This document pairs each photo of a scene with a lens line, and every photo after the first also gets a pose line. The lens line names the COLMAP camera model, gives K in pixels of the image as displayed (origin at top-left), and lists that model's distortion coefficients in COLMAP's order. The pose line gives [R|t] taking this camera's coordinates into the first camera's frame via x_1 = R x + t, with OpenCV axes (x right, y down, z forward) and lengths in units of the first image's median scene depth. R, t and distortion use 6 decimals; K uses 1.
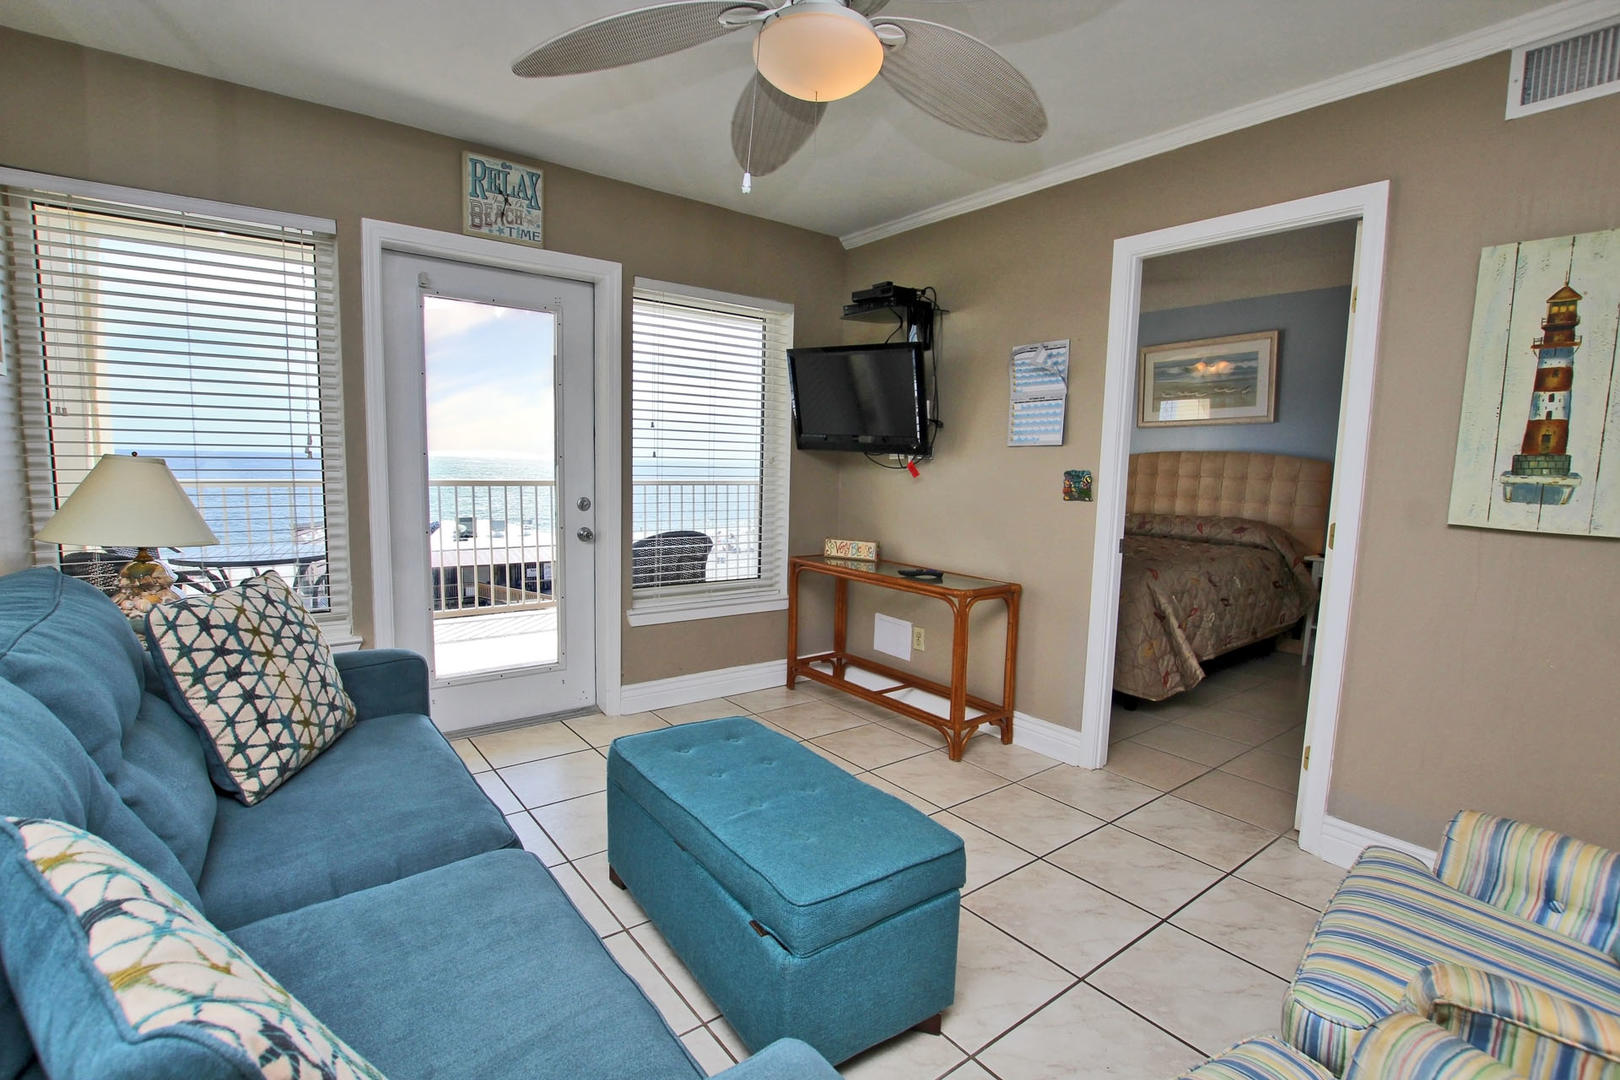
lens RADIAL K [[762.1, 0, 810.0], [0, 762.1, 540.0], [0, 0, 1]] dist [-0.023346, 0.001108]
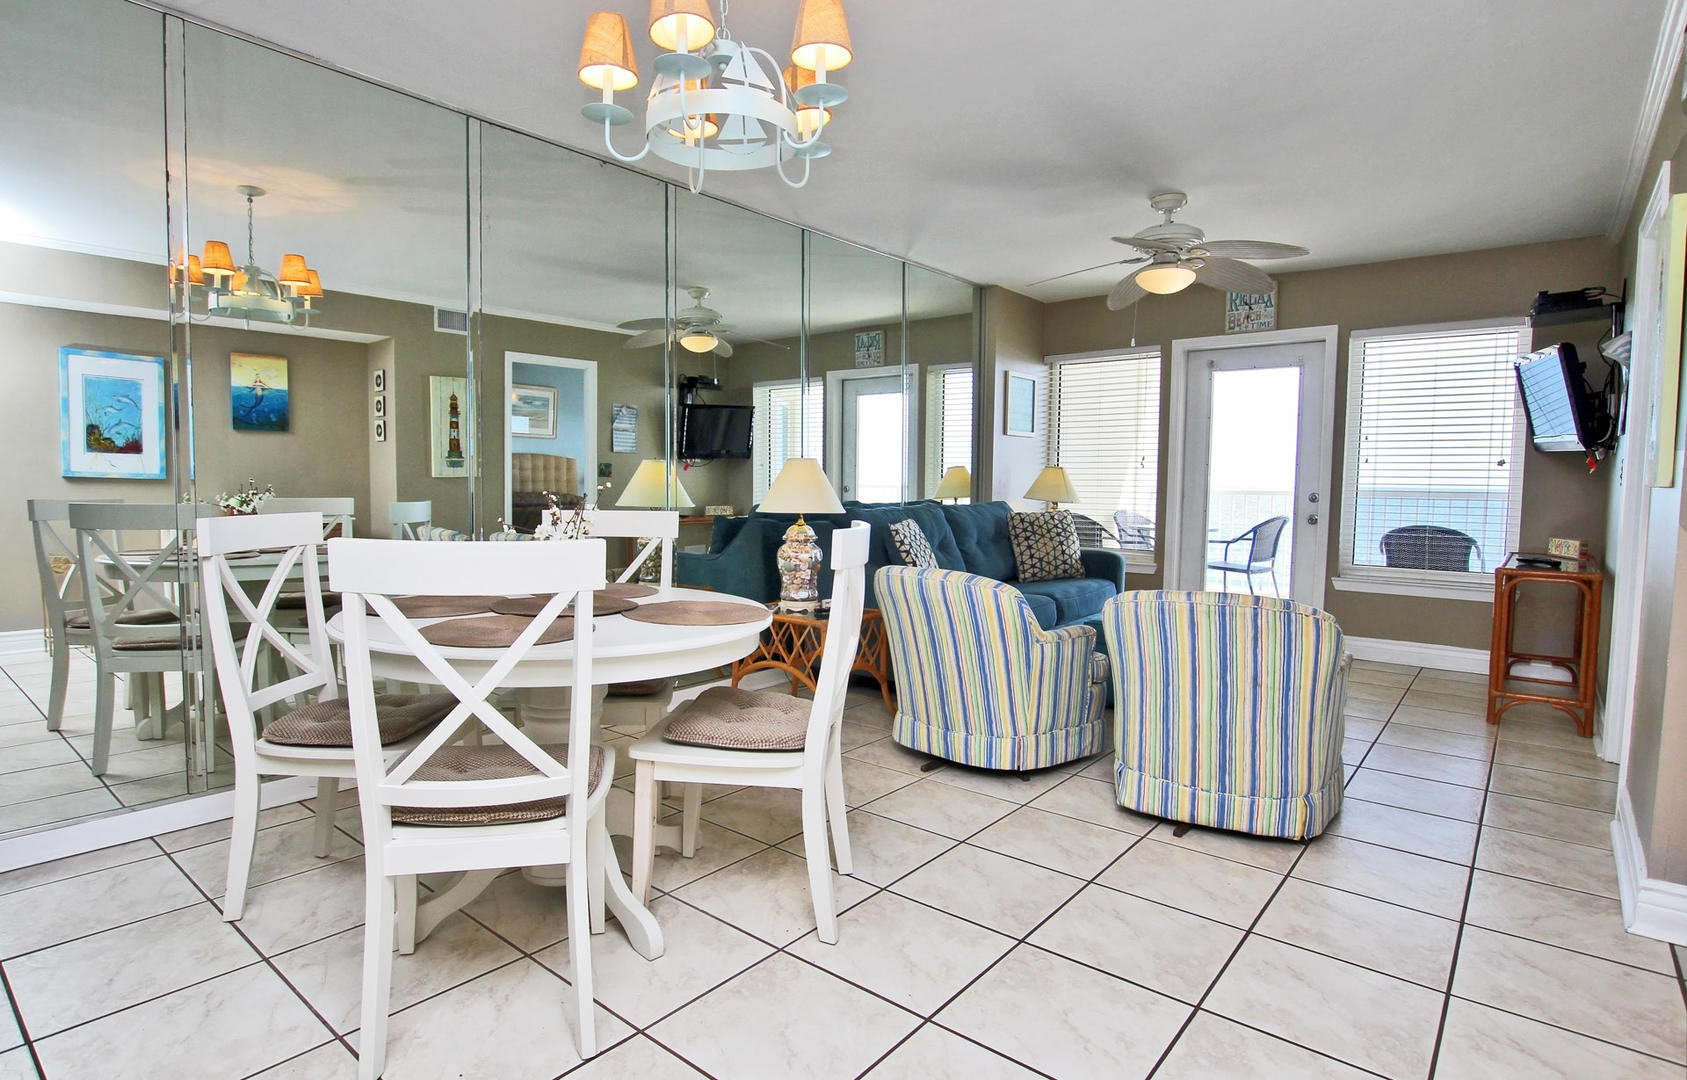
lens RADIAL K [[868.7, 0, 843.5], [0, 868.7, 540.0], [0, 0, 1]] dist [0.001375, 0.000014]
pose [[0.240432, 0.045263, -0.969610, 1.186282], [-0.105567, 0.994206, 0.020233, 0.100425], [0.964908, 0.097494, 0.243817, -0.247131]]
